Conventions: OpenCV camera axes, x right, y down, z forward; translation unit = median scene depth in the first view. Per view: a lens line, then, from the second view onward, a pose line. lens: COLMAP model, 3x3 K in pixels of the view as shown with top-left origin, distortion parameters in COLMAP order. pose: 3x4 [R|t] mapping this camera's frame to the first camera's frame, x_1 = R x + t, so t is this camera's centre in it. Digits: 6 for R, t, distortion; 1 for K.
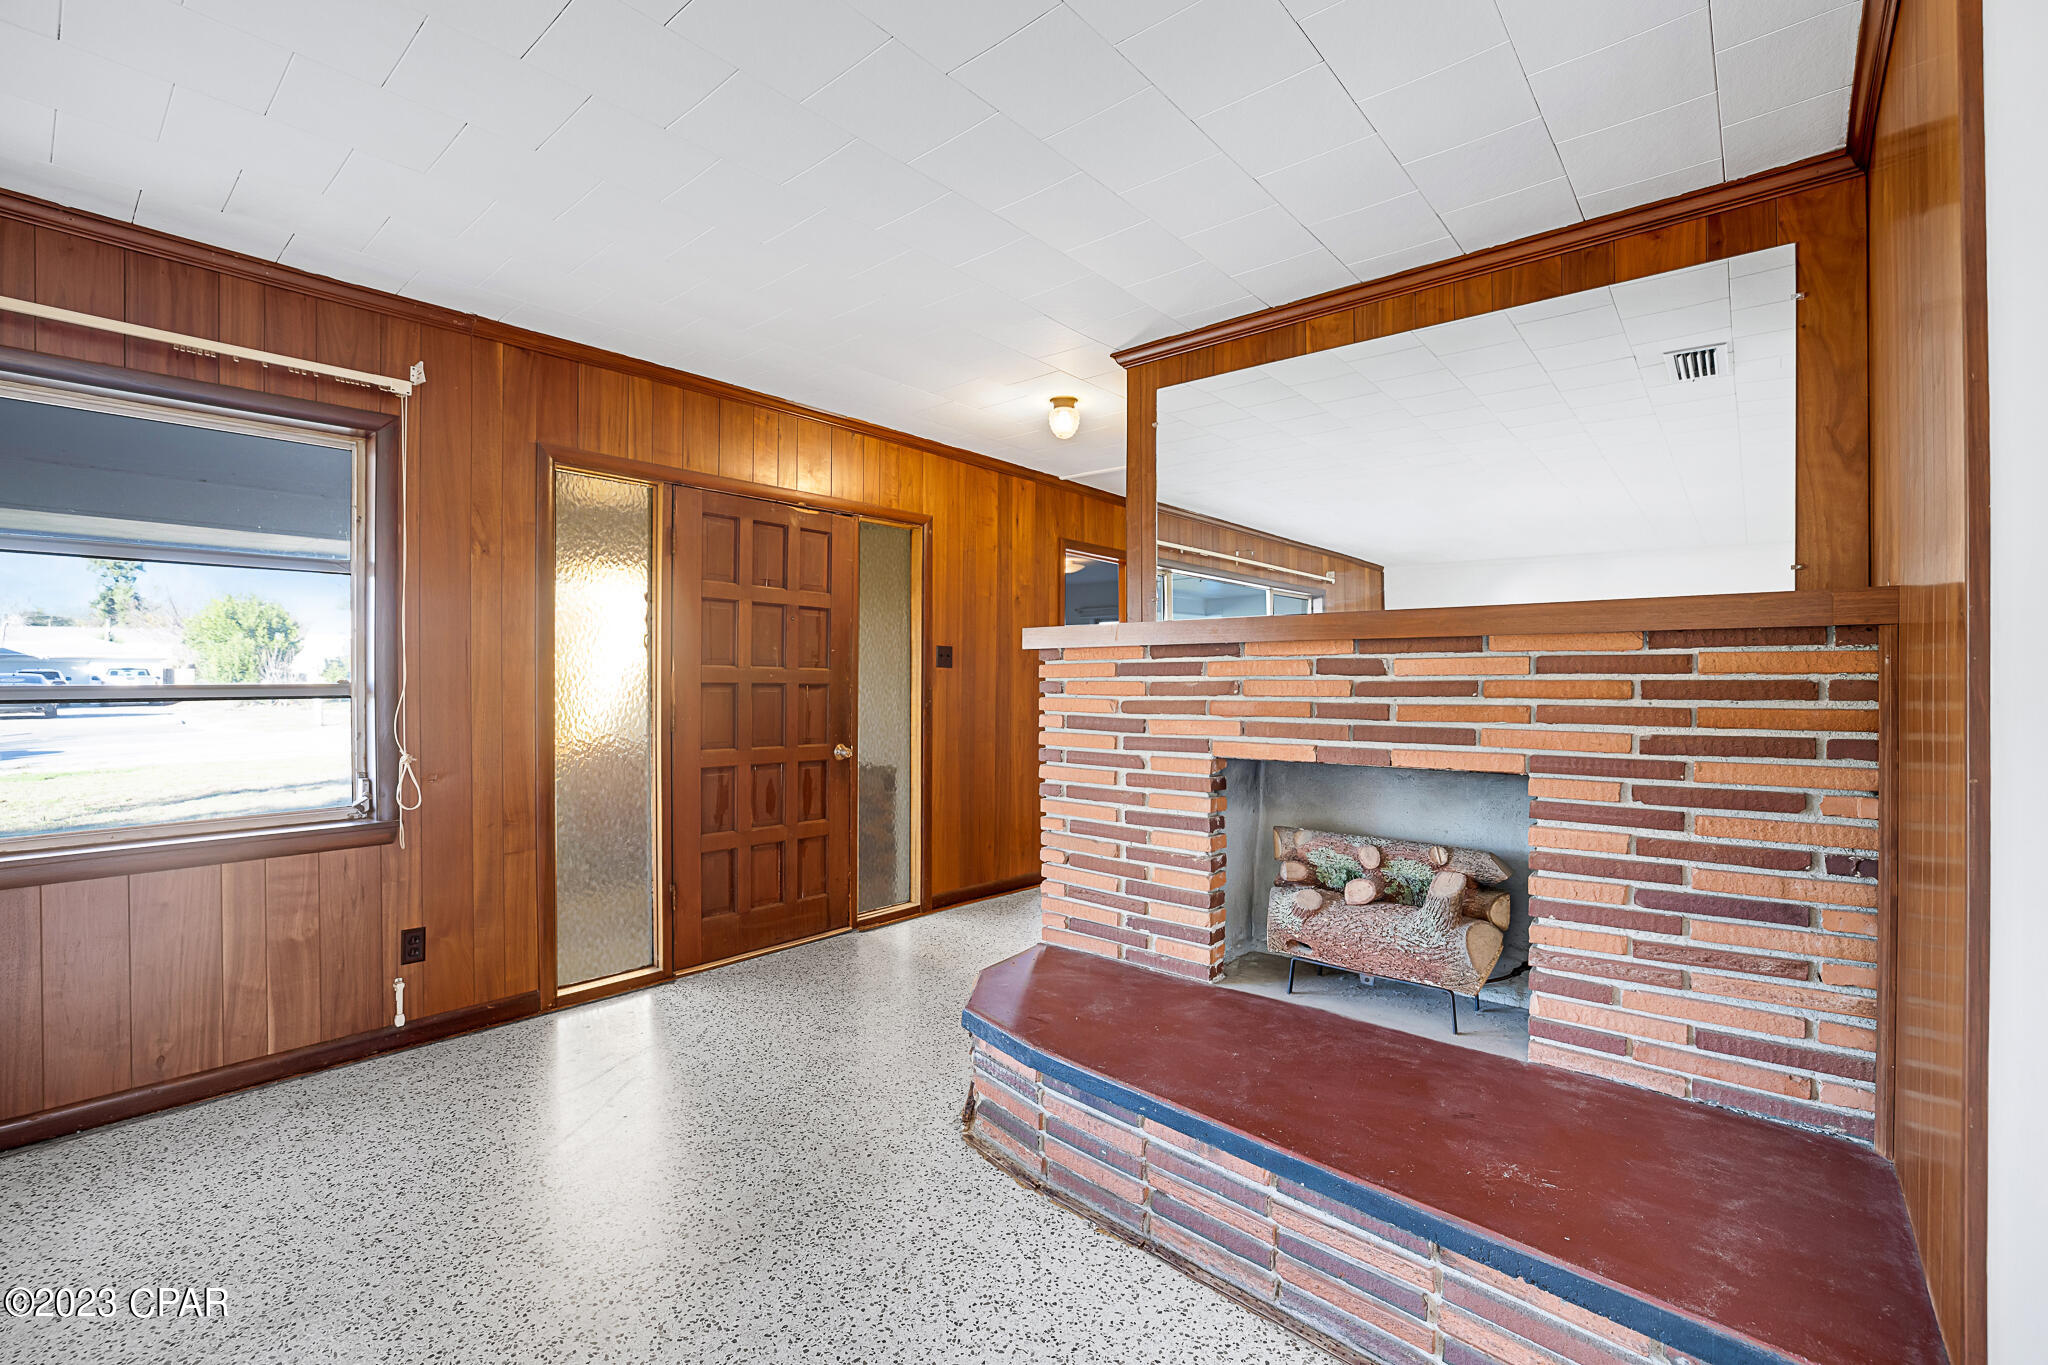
lens RADIAL K [[878.7, 0, 897.1], [0, 878.7, 686.4], [0, 0, 1]] dist [-0.000924, 0.000196]
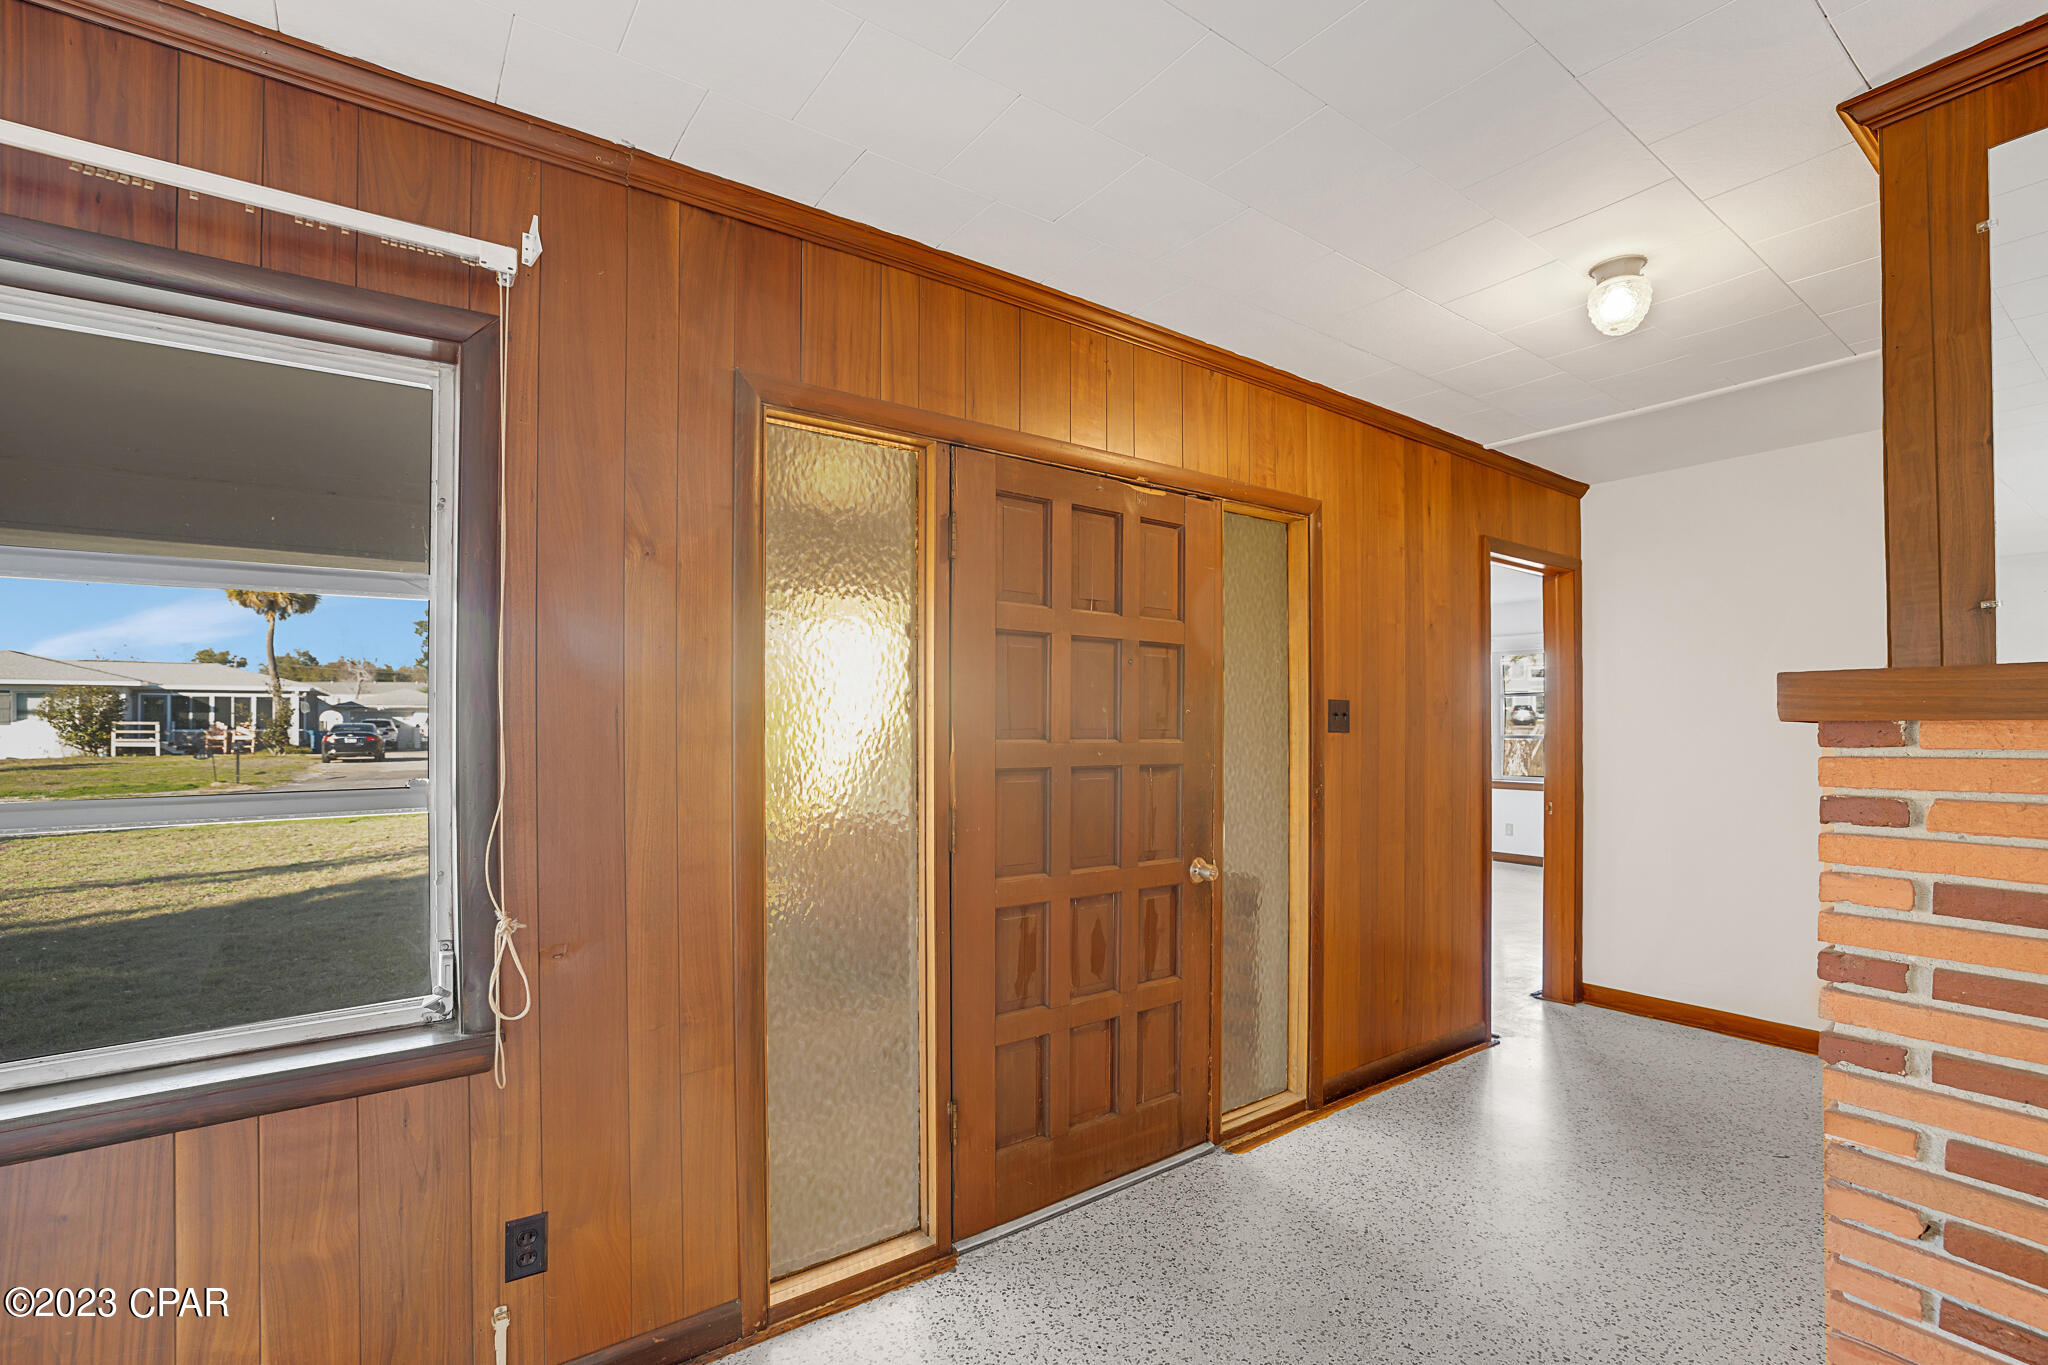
lens RADIAL K [[862.2, 0, 941.1], [0, 862.2, 719.7], [0, 0, 1]] dist [-0.001617, -0.000114]
pose [[0.980327, -0.005901, -0.197291, -0.178061], [0.003546, 0.999918, -0.012291, -0.039252], [0.197348, 0.011349, 0.980268, 0.509924]]
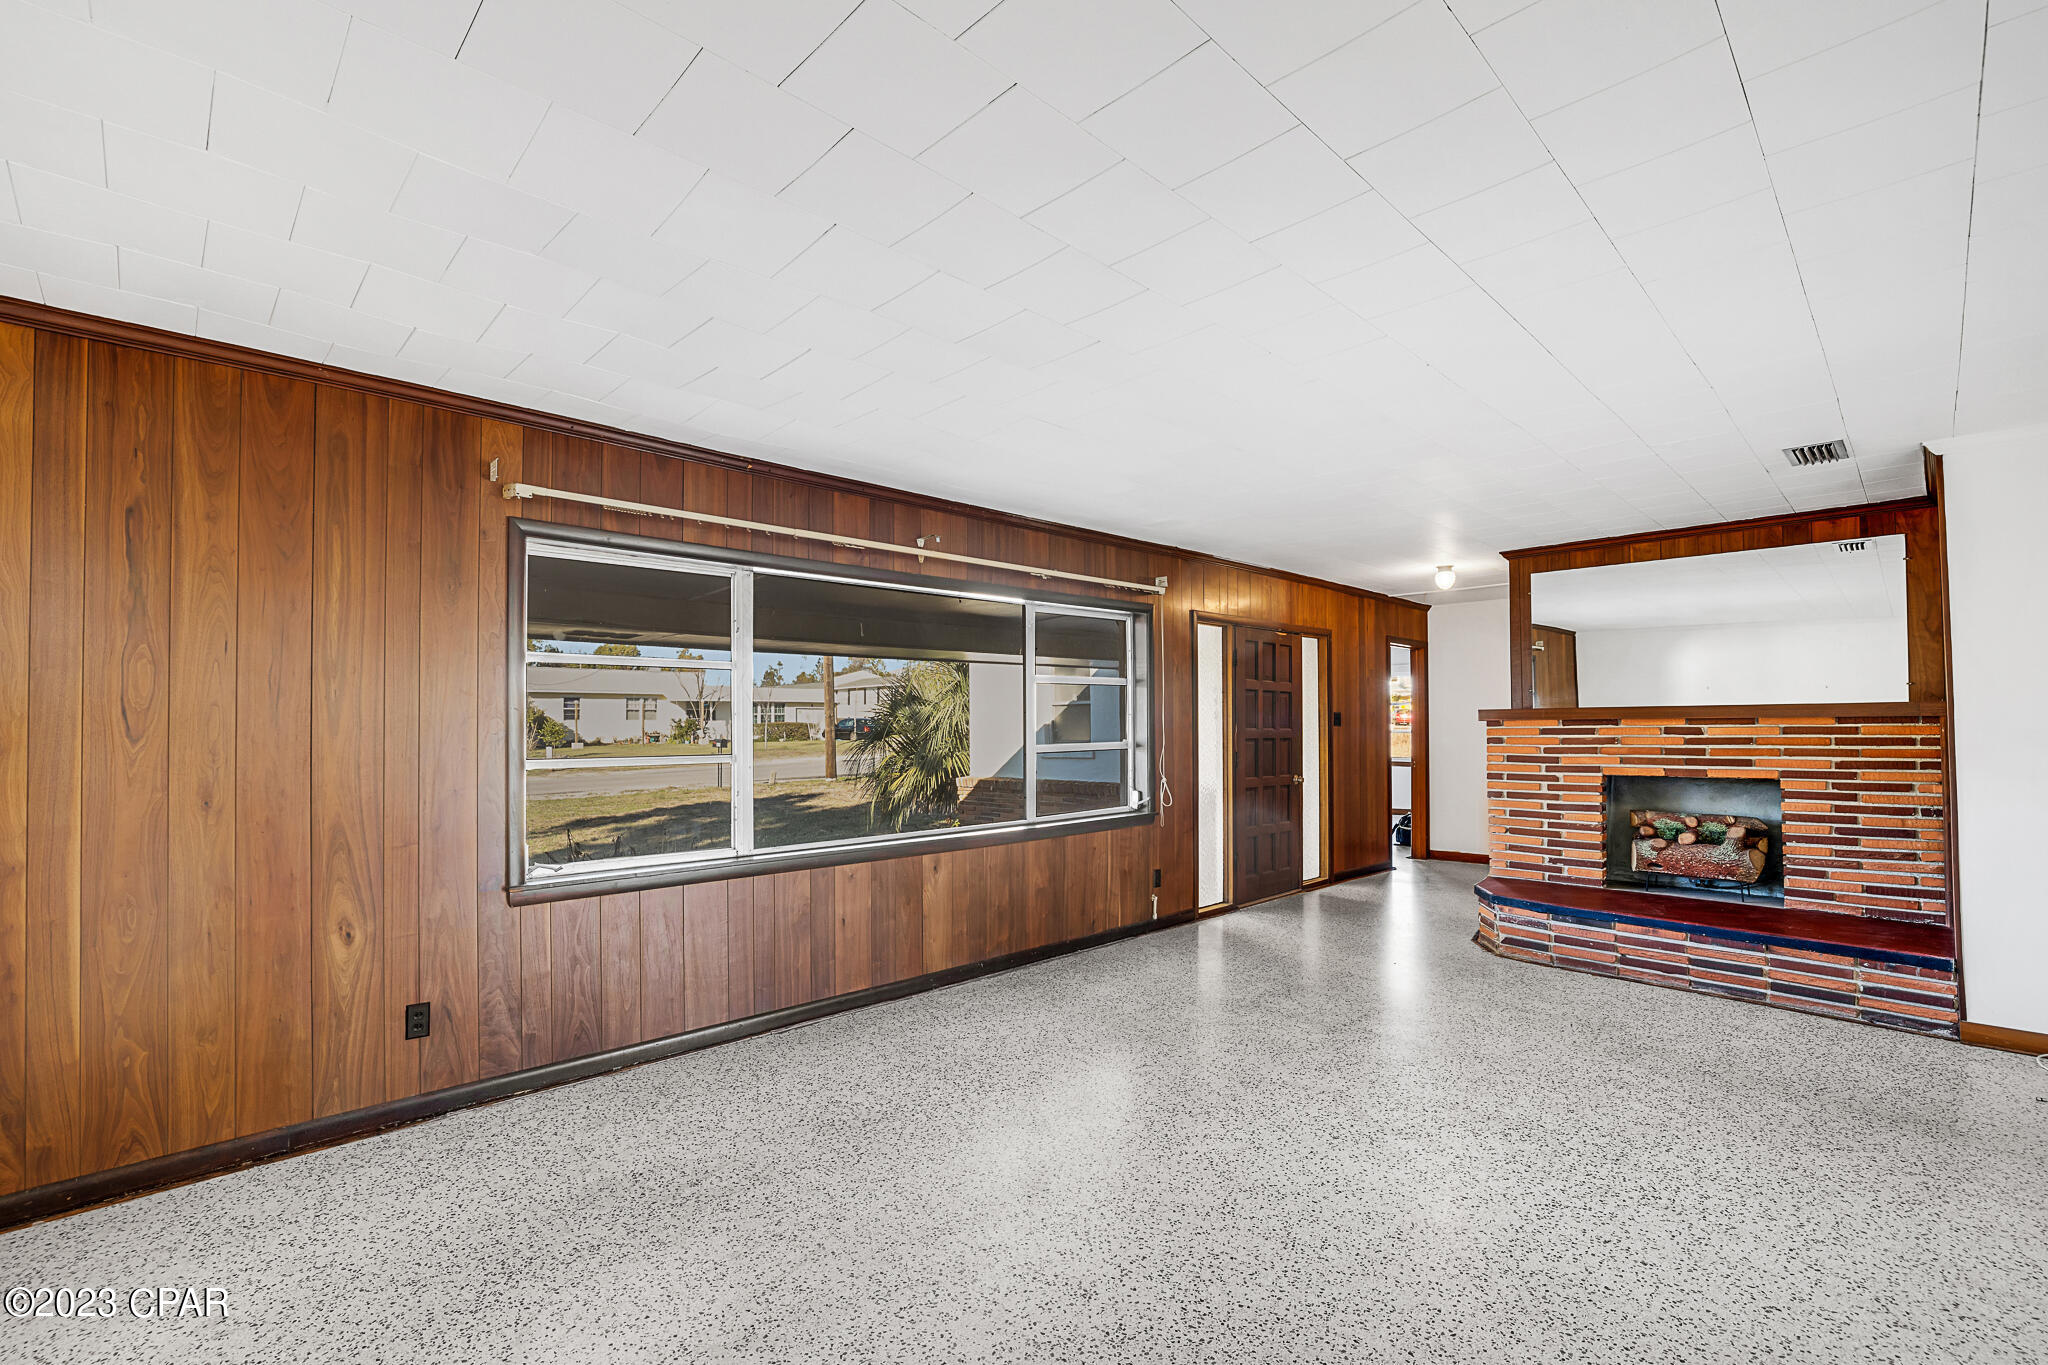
lens RADIAL K [[893.1, 0, 967.3], [0, 893.1, 718.3], [0, 0, 1]] dist [0.034822, 0.000459]
pose [[0.999781, -0.011156, -0.017692, -0.938856], [0.010909, 0.999842, -0.014000, -0.032215], [0.017846, 0.013804, 0.999745, -0.988510]]
